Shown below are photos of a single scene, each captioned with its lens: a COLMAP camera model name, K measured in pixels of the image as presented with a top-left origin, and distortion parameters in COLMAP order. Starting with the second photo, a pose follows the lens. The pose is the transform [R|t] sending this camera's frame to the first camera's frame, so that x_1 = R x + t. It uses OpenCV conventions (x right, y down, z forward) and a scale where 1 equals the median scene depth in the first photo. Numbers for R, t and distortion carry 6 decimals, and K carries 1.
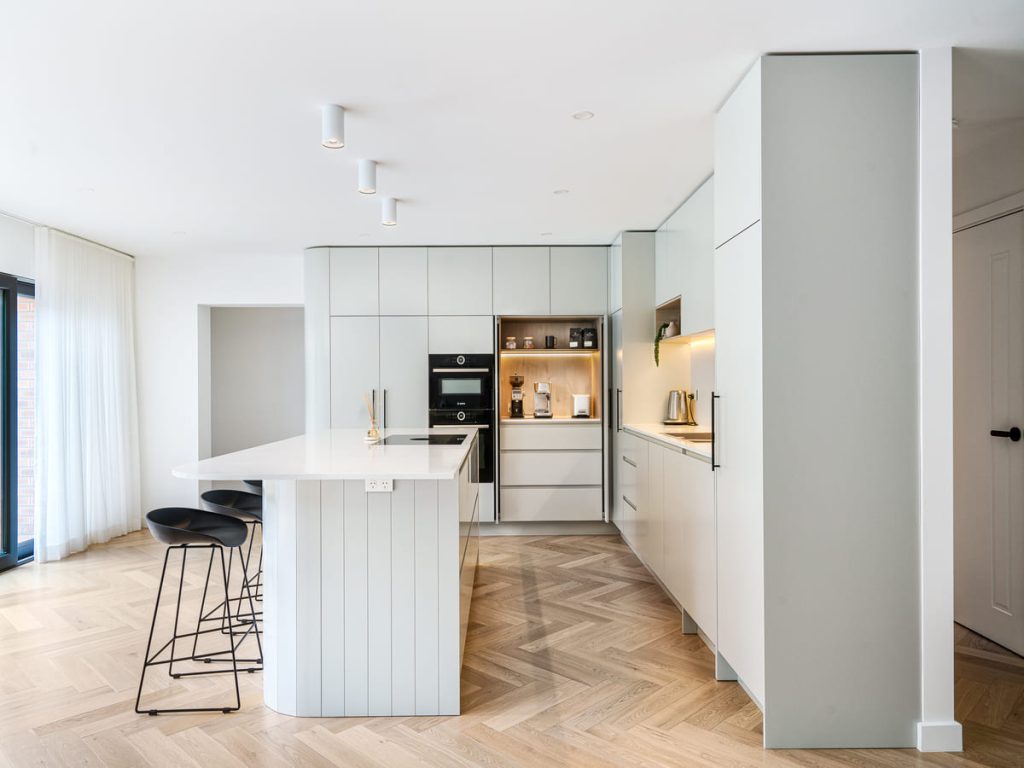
lens RADIAL K [[836.5, 0, 533.8], [0, 836.5, 385.4], [0, 0, 1]] dist [-0.008006, -0.001410]
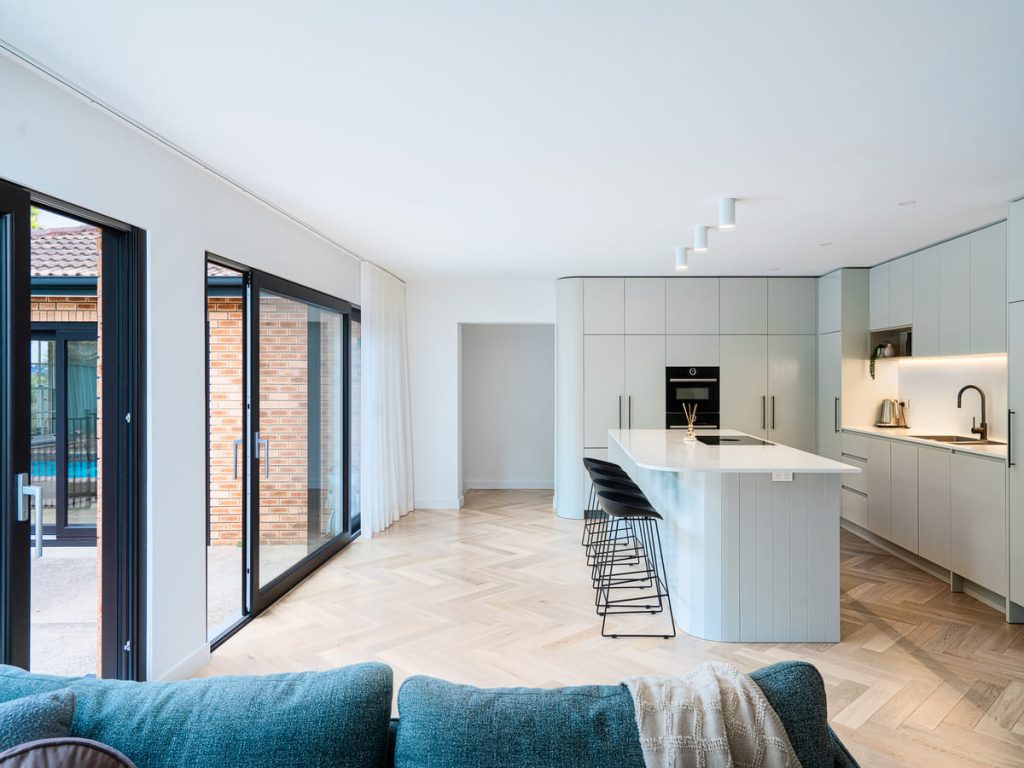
lens RADIAL K [[836.5, 0, 509.9], [0, 836.5, 374.9], [0, 0, 1]] dist [-0.008006, -0.001410]
pose [[0.999481, 0.007477, -0.031346, -0.343663], [-0.007463, 0.999972, 0.000555, -0.026646], [0.031350, -0.000321, 0.999508, -0.232712]]
